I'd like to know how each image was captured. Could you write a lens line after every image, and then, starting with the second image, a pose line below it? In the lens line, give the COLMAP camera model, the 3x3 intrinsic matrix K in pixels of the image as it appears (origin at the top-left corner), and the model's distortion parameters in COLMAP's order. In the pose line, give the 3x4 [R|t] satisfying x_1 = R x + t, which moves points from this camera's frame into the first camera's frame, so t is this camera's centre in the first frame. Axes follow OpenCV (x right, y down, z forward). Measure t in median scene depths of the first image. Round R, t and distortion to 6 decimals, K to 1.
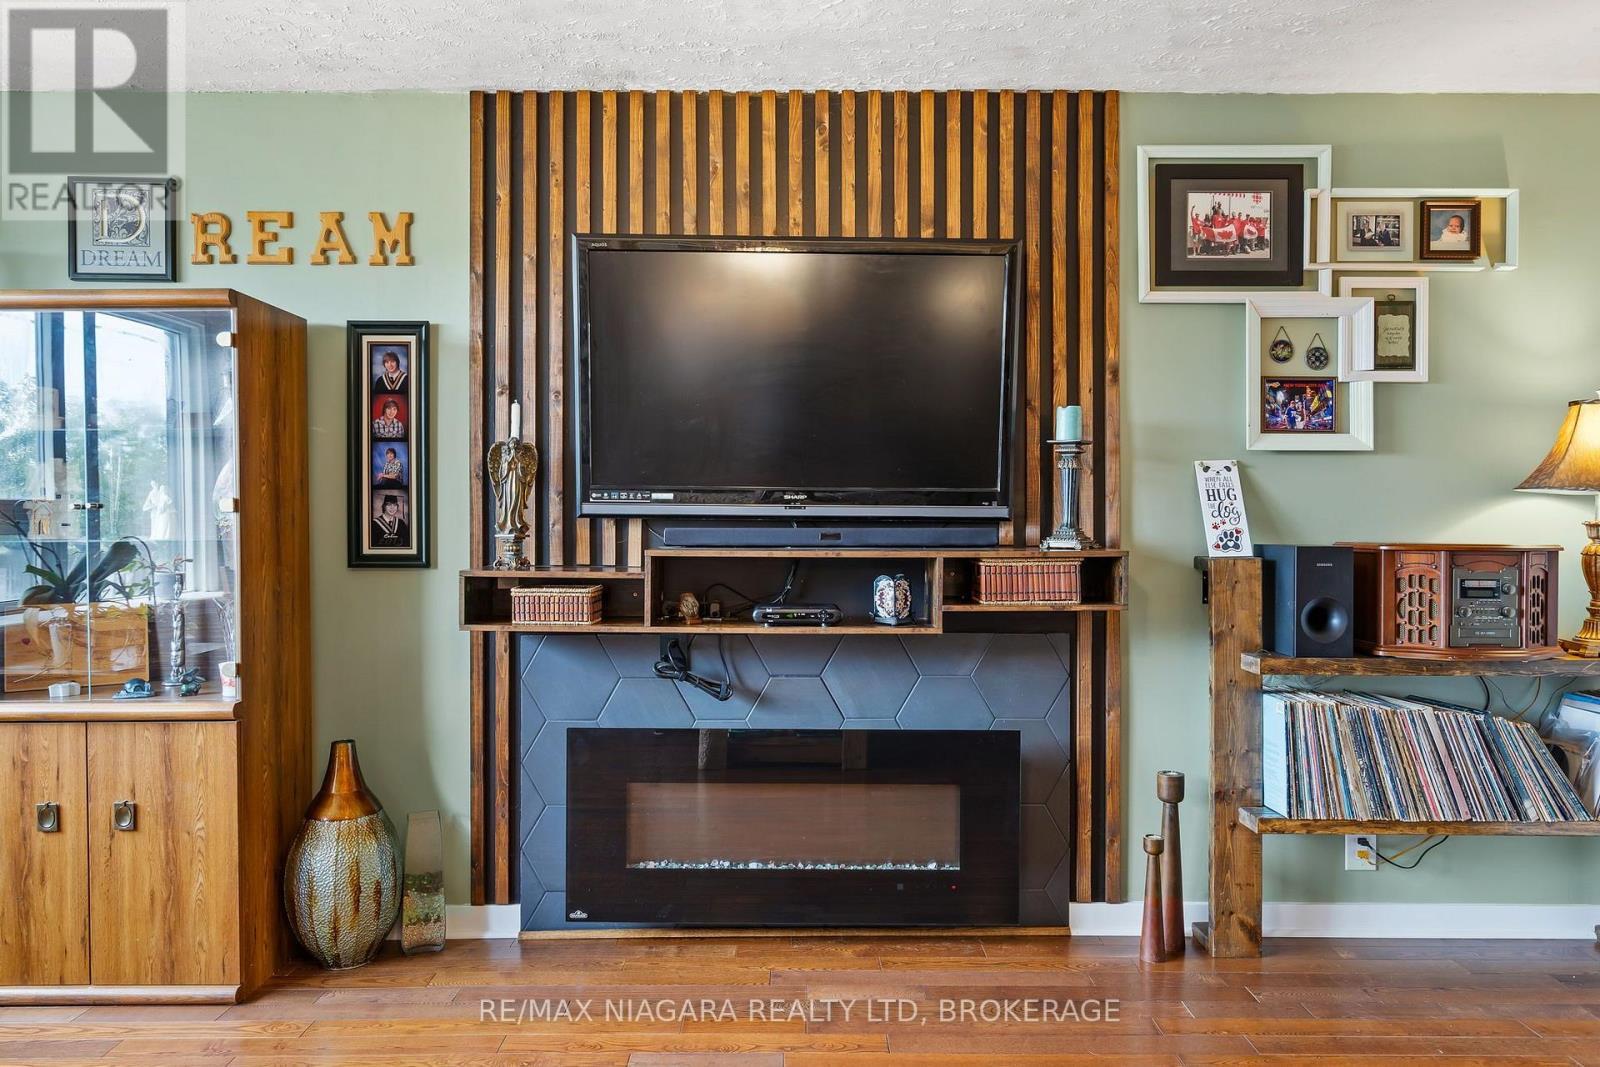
lens RADIAL K [[1107.6, 0, 800.0], [0, 1107.6, 533.5], [0, 0, 1]] dist [0.003220, 0.002297]
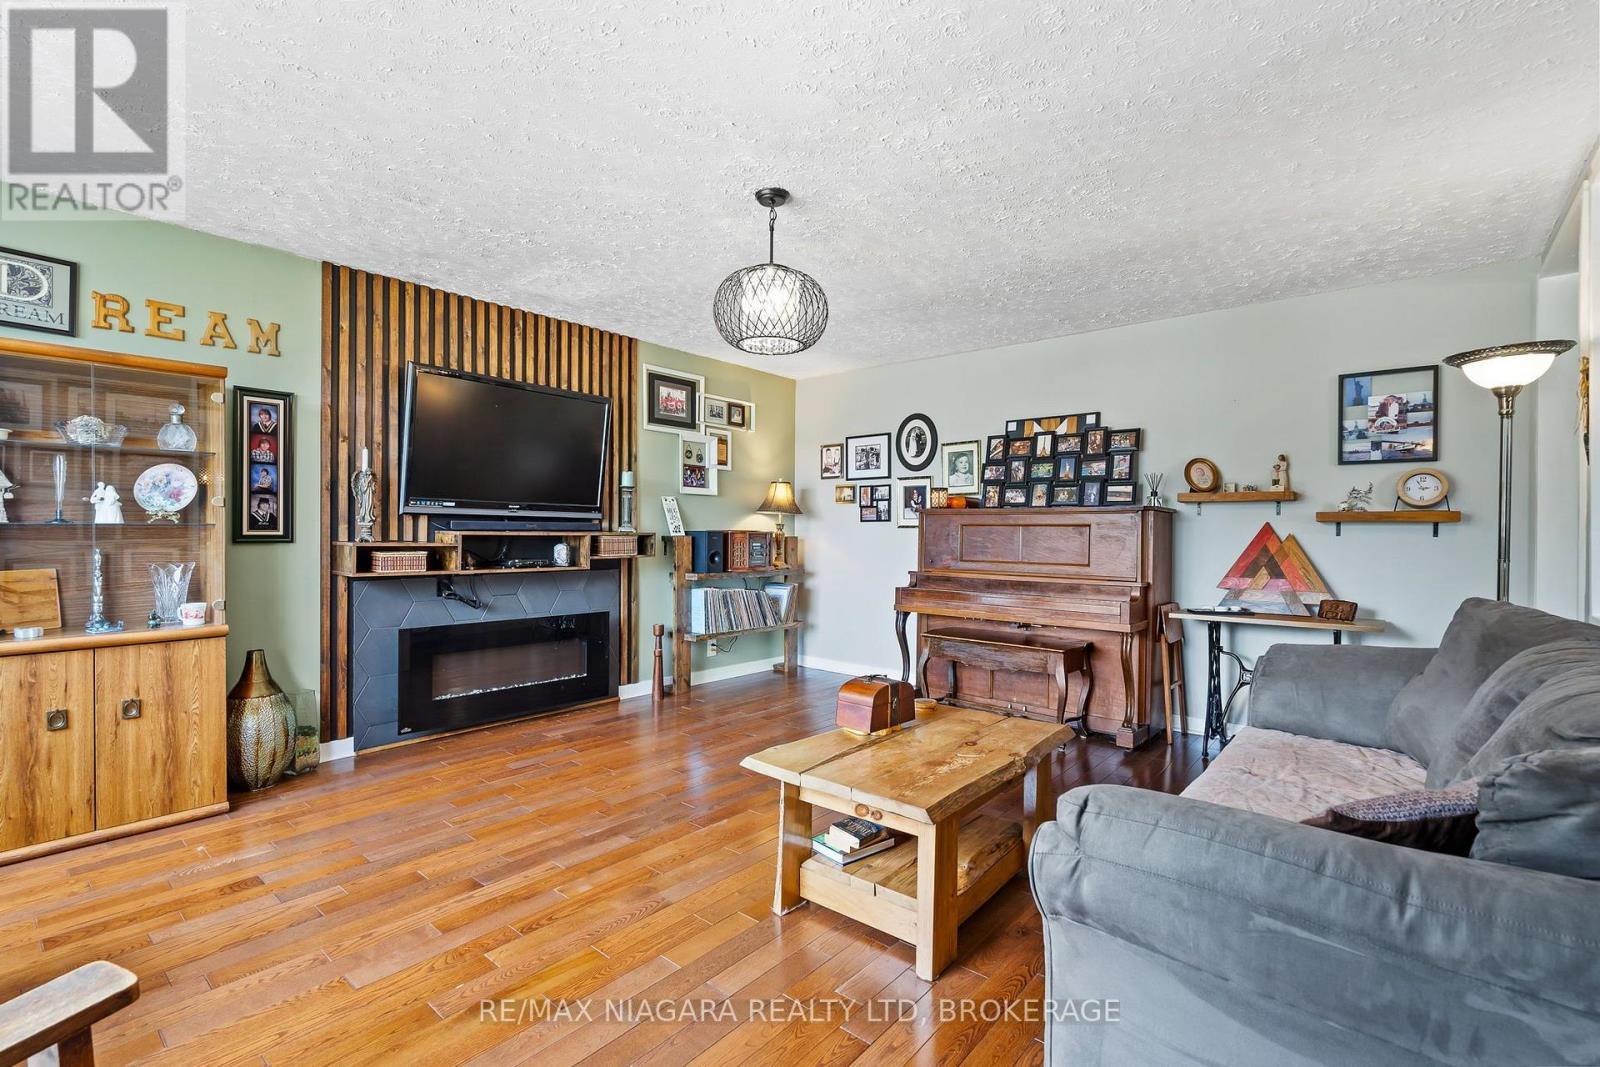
lens RADIAL K [[730.6, 0, 800.0], [0, 730.6, 533.5], [0, 0, 1]] dist [-0.002106, -0.000273]
pose [[0.649110, 0.001513, 0.760693, -0.690651], [0.000837, 0.999996, -0.002704, 0.021098], [-0.760694, 0.002392, 0.649106, -0.282572]]
